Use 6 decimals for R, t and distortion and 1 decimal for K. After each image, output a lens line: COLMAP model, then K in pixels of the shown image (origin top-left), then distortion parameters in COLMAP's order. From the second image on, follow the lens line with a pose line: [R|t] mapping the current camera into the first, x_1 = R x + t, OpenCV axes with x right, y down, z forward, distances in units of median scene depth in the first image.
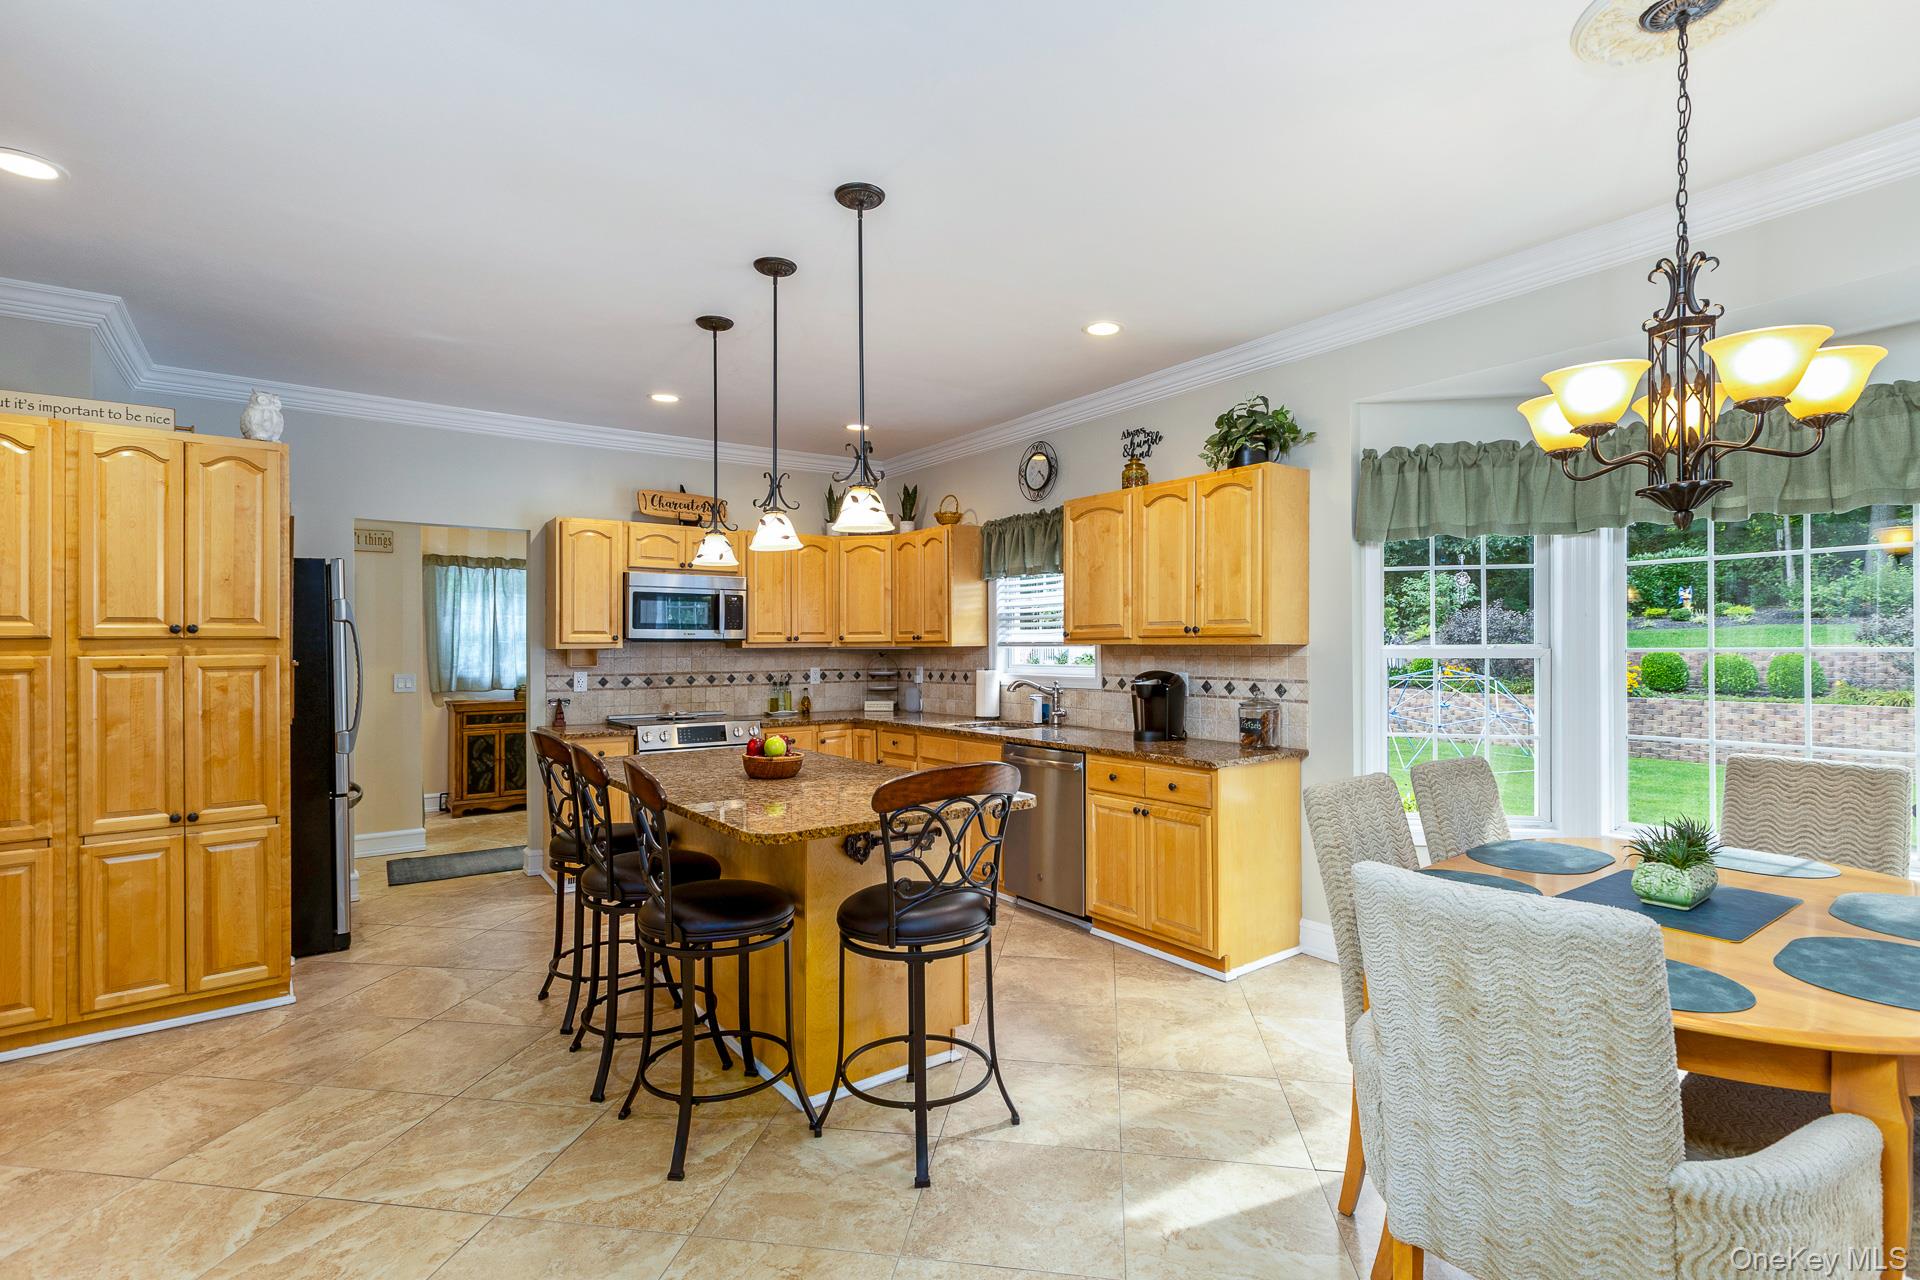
lens RADIAL K [[912.1, 0, 959.2], [0, 912.1, 638.8], [0, 0, 1]] dist [0.001044, 0.002656]
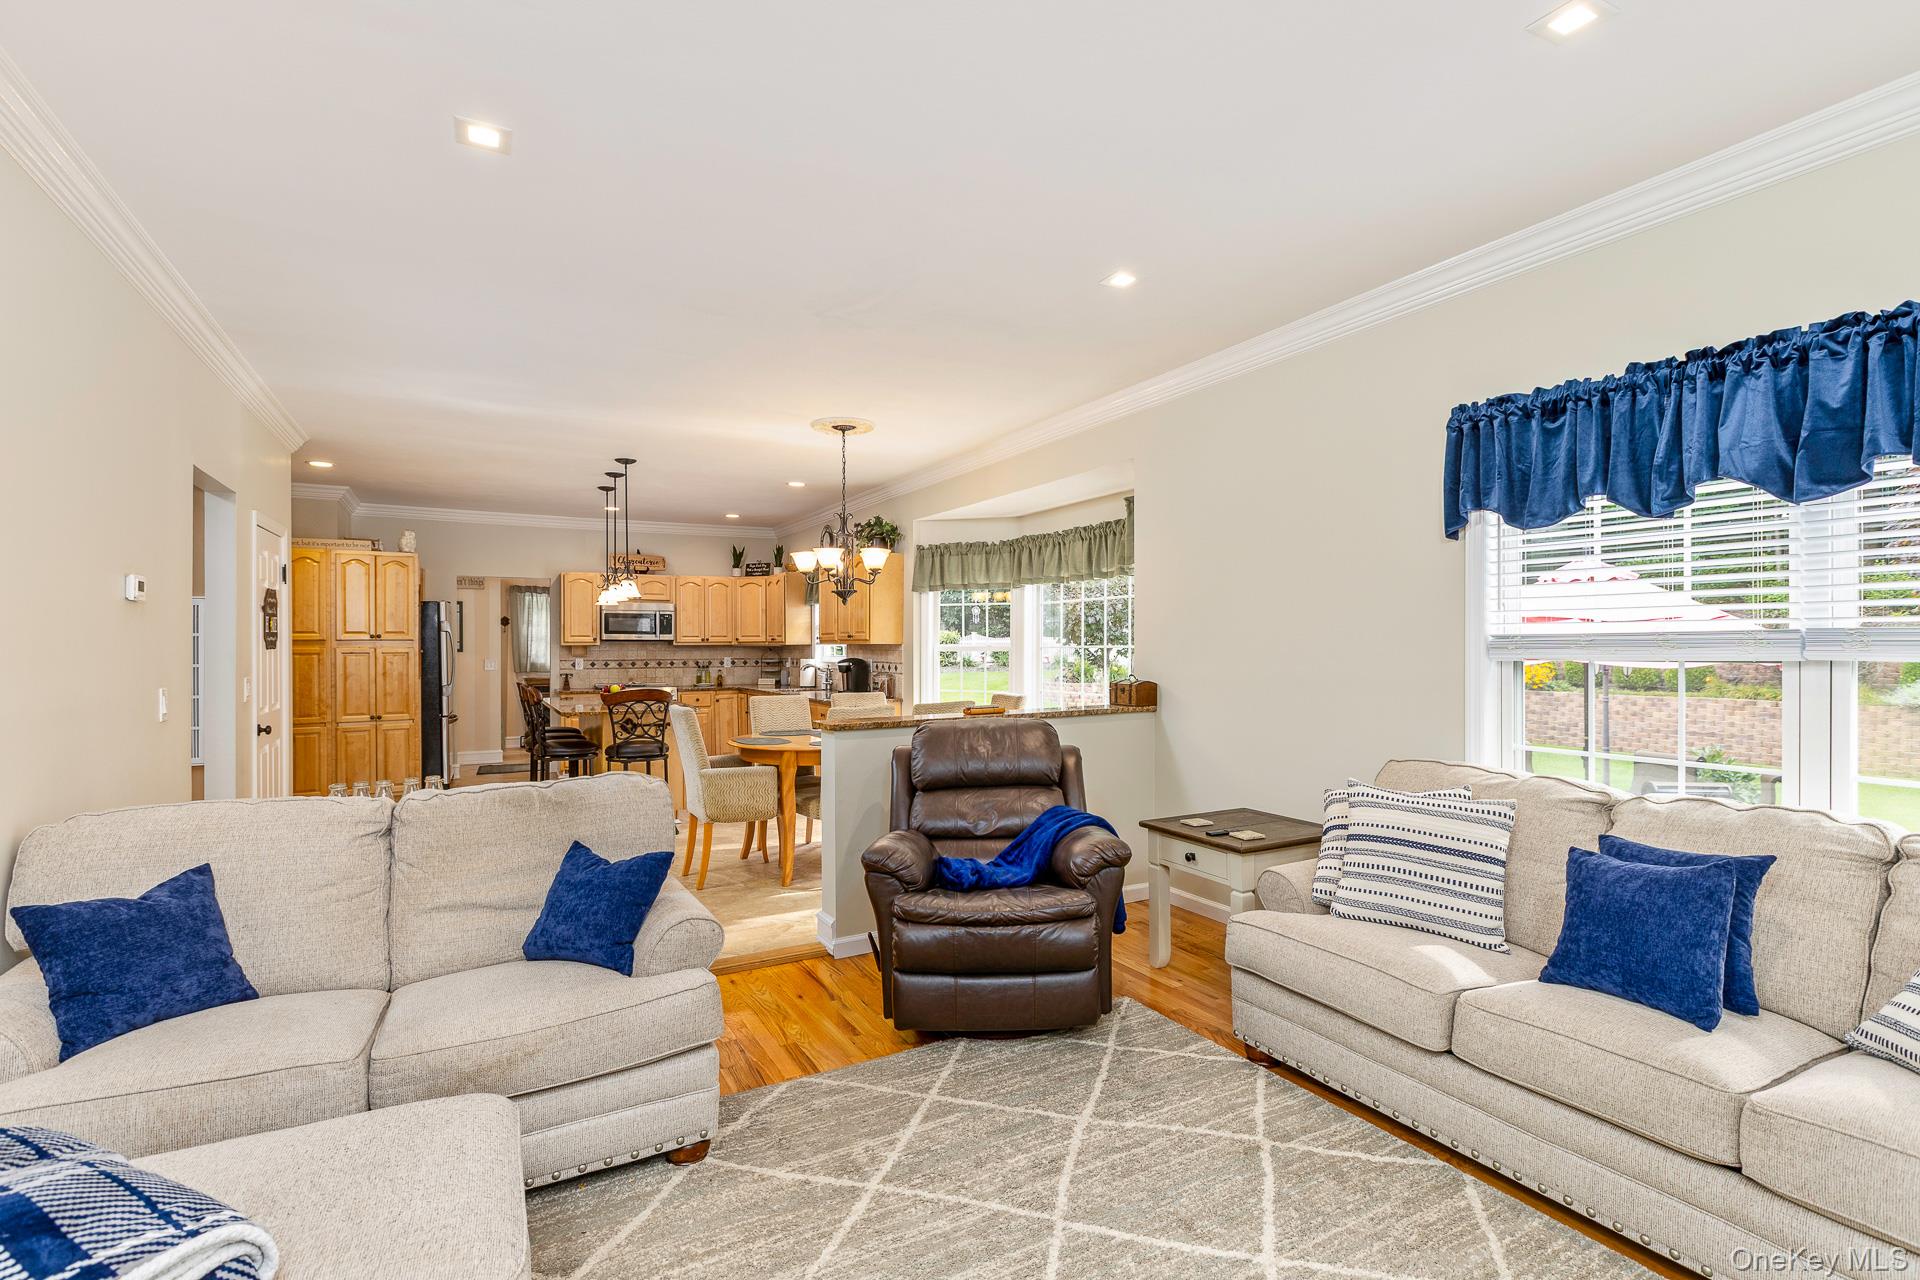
lens RADIAL K [[912.1, 0, 947.6], [0, 912.1, 647.1], [0, 0, 1]] dist [0.001044, 0.002656]
pose [[0.990077, 0.001918, -0.140513, 0.707326], [-0.000360, 0.999938, 0.011115, -0.007027], [0.140526, -0.010955, 0.990016, -0.842801]]
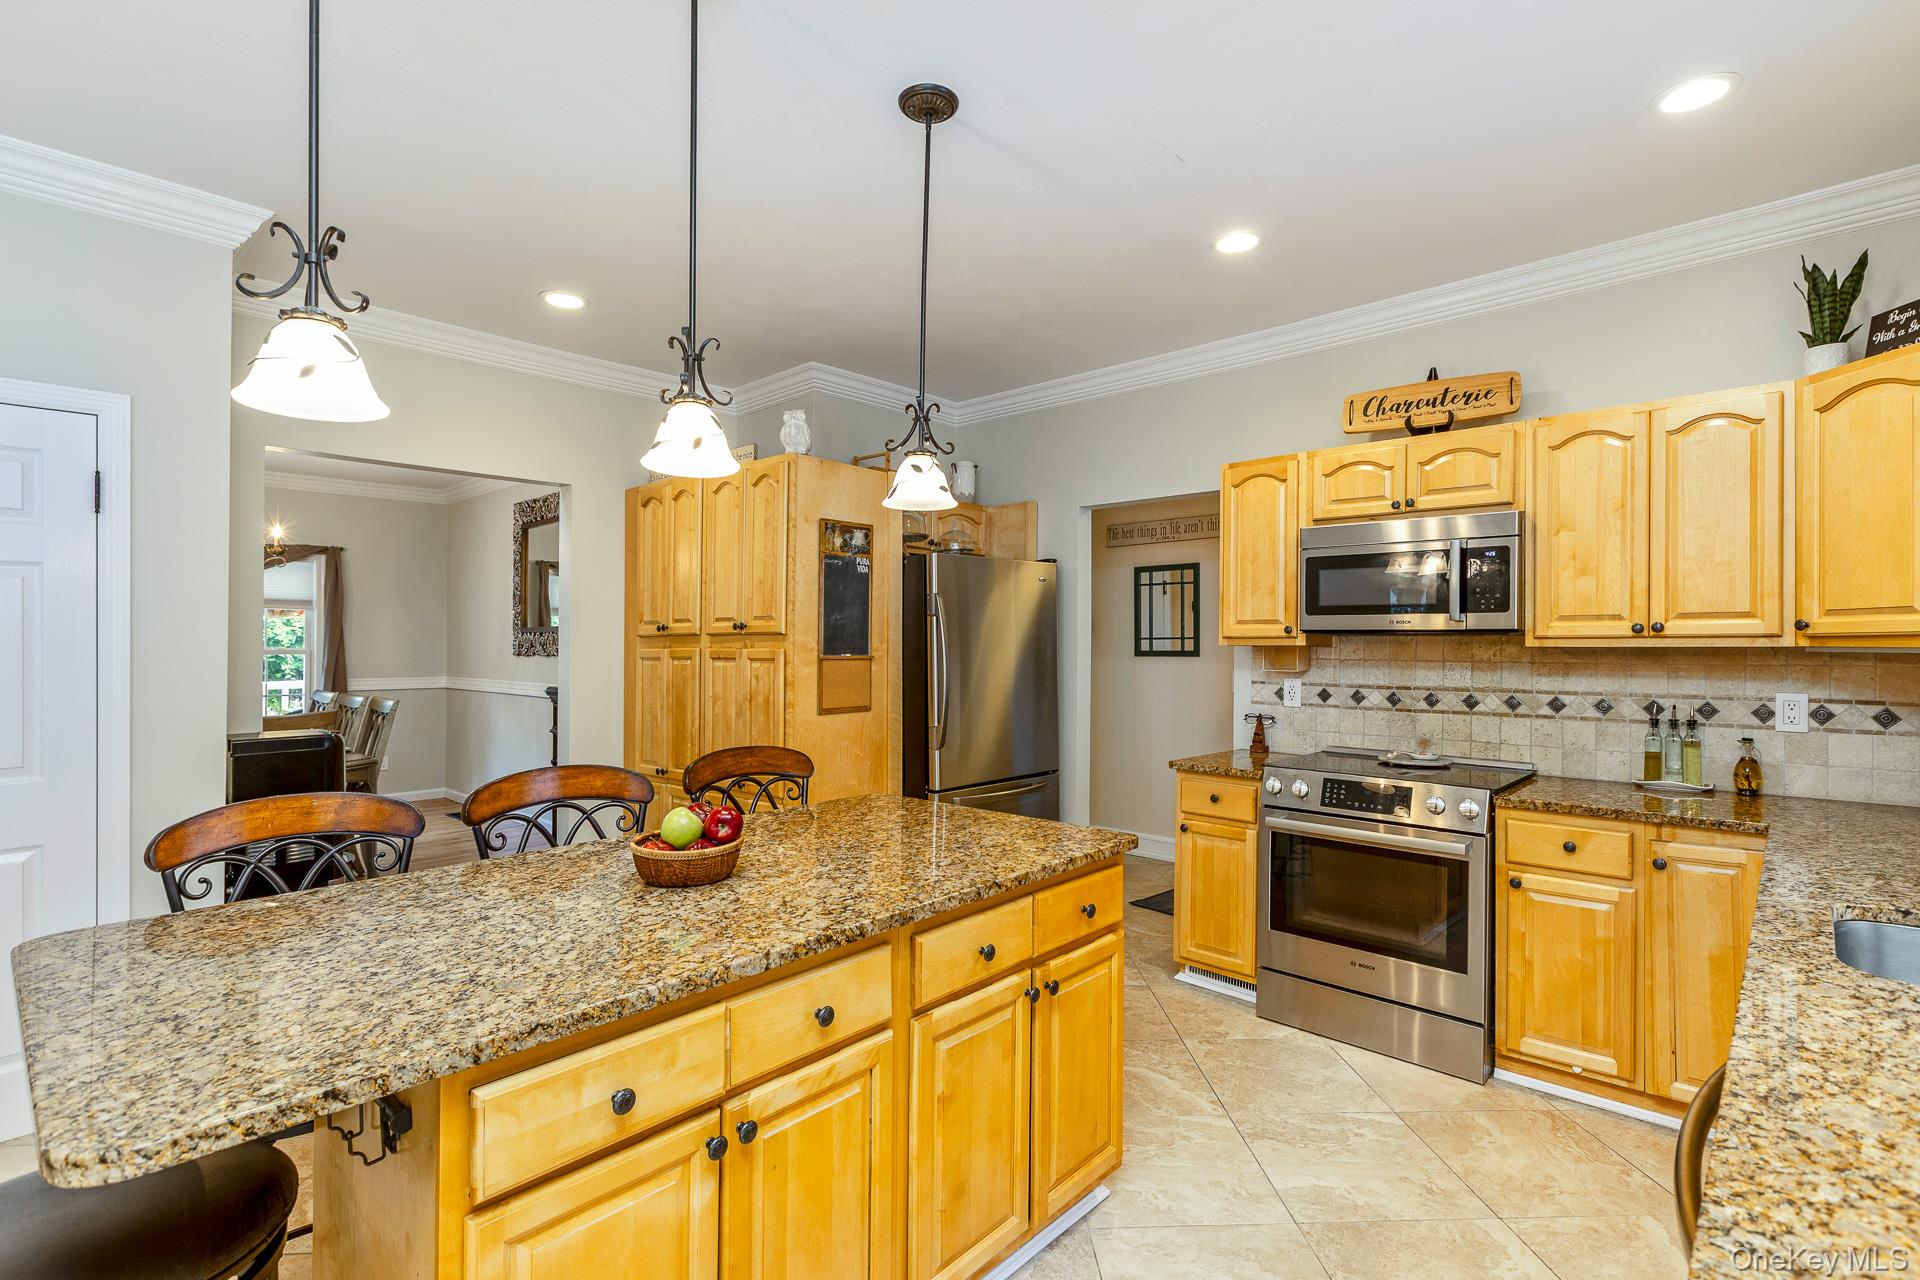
lens RADIAL K [[912.1, 0, 975.5], [0, 912.1, 641.4], [0, 0, 1]] dist [0.001044, 0.002656]
pose [[0.193325, 0.004580, -0.981124, 0.298112], [0.005948, 0.999965, 0.005840, 0.002920], [0.981117, -0.006965, 0.193291, 0.840780]]
